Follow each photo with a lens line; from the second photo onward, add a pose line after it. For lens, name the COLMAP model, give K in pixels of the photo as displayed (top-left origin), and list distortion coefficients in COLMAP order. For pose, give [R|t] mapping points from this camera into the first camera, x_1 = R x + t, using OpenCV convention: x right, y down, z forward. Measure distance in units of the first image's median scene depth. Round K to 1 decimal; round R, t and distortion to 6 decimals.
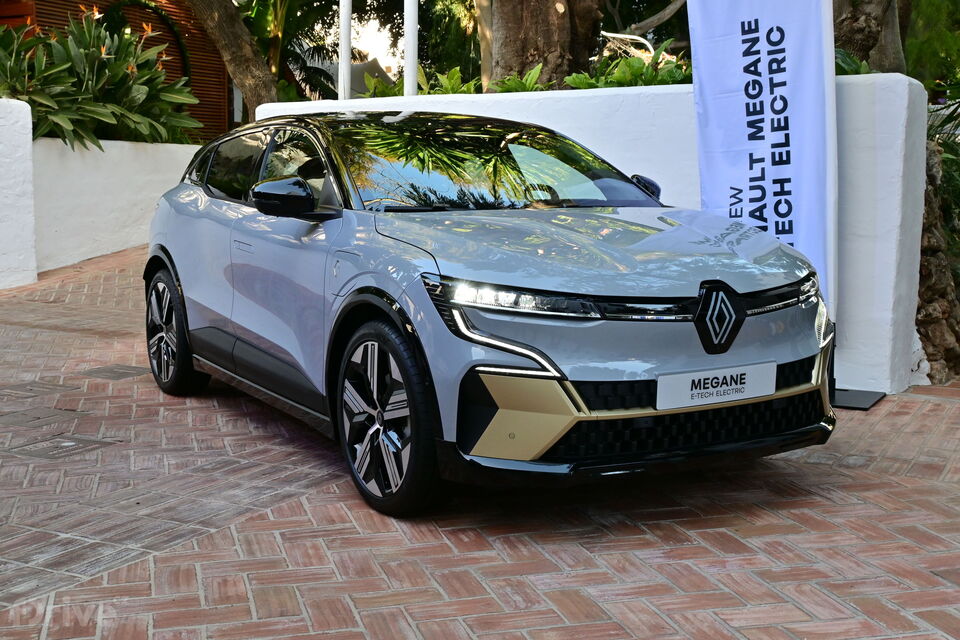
lens RADIAL K [[1148.3, 0, 479.7], [0, 1148.3, 320.1], [0, 0, 1]] dist [-0.010114, 0.000000]
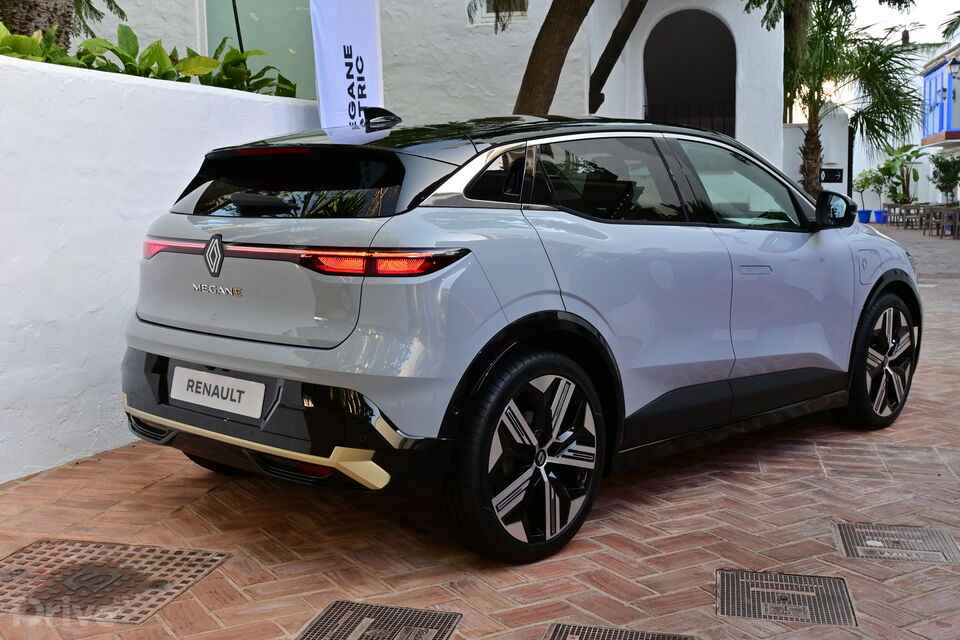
lens RADIAL K [[1072.2, 0, 481.0], [0, 1072.2, 319.8], [0, 0, 1]] dist [-0.004992, 0.000000]
pose [[-0.225218, -0.126027, 0.966123, -0.805919], [0.126593, 0.979408, 0.157270, -0.153024], [-0.966049, 0.157725, -0.204626, 1.135806]]
